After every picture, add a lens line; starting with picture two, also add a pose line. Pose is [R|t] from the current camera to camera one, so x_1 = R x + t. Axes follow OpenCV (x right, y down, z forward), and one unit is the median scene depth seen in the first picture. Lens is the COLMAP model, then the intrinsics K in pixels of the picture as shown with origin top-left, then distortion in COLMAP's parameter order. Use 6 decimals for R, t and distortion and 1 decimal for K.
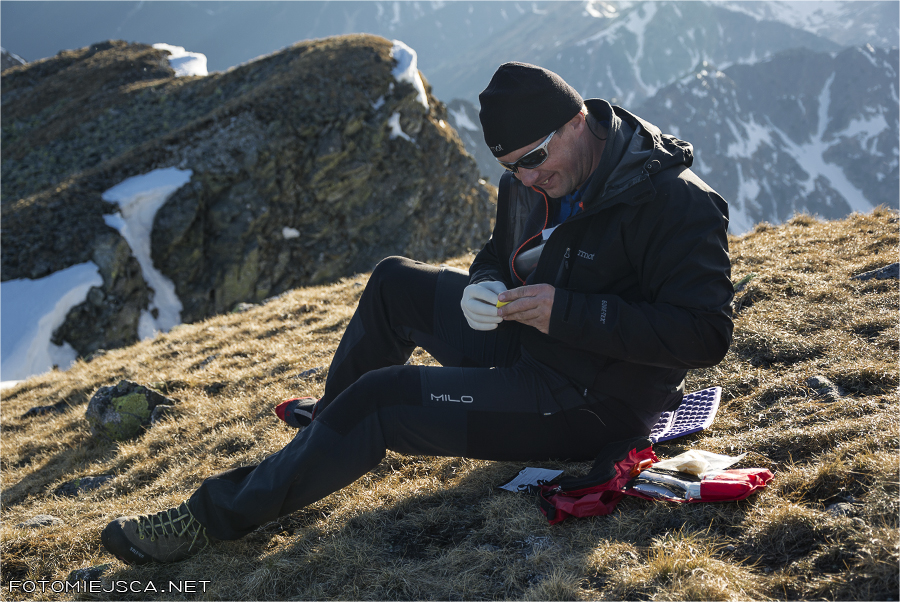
lens RADIAL K [[1711.6, 0, 448.6], [0, 1711.6, 301.2], [0, 0, 1]] dist [0.343243, 0.000000]
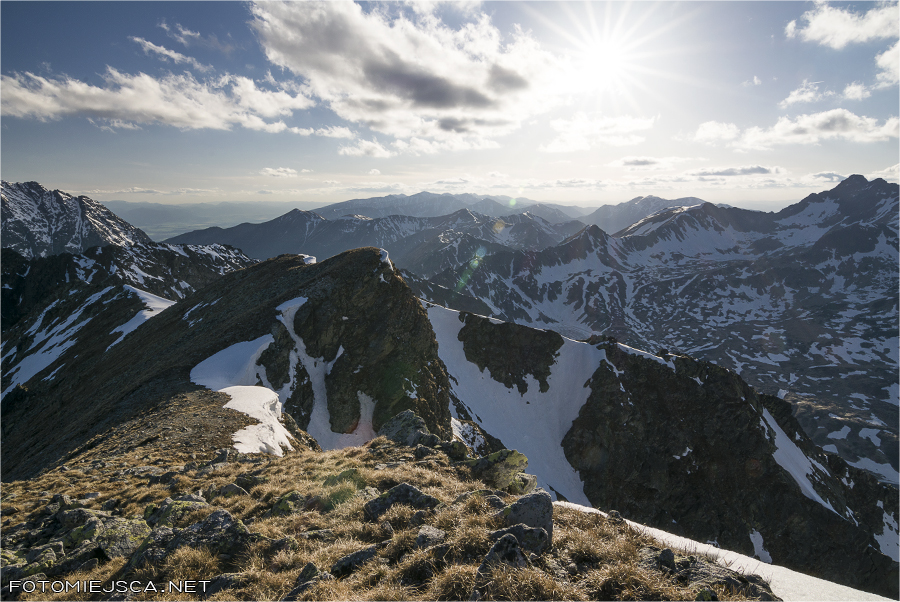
lens RADIAL K [[525.2, 0, 451.1], [0, 525.2, 296.0], [0, 0, 1]] dist [-0.026753, -0.001672]
pose [[0.994533, -0.042897, 0.095204, -0.001811], [0.048861, 0.996928, -0.061221, -0.015623], [-0.092285, 0.065538, 0.993573, 0.149752]]
